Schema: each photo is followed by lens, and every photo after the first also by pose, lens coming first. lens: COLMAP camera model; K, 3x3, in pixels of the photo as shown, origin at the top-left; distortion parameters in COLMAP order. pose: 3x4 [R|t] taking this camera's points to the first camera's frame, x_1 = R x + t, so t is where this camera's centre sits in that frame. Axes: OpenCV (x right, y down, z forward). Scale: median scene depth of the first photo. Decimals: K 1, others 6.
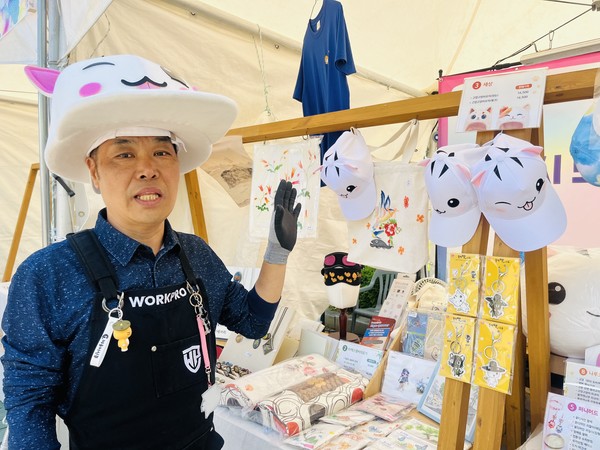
lens RADIAL K [[479.4, 0, 299.6], [0, 479.4, 226.2], [0, 0, 1]] dist [0.004989, -0.003322]
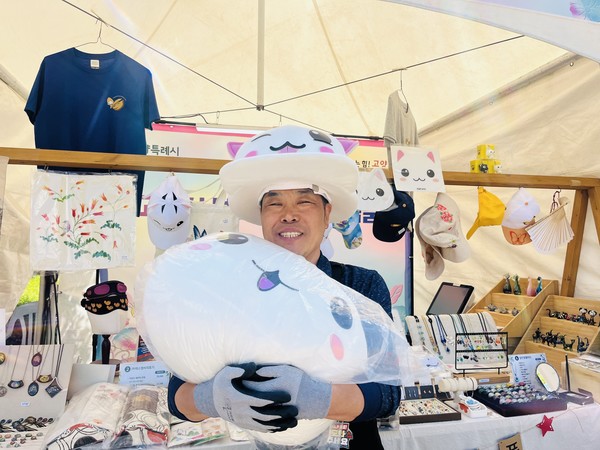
lens RADIAL K [[479.4, 0, 299.3], [0, 479.4, 224.1], [0, 0, 1]] dist [0.004989, -0.003322]
pose [[0.495380, 0.036866, 0.867894, -0.672717], [0.027065, 0.997959, -0.057839, 0.001187], [-0.868254, 0.052142, 0.493372, 0.115906]]
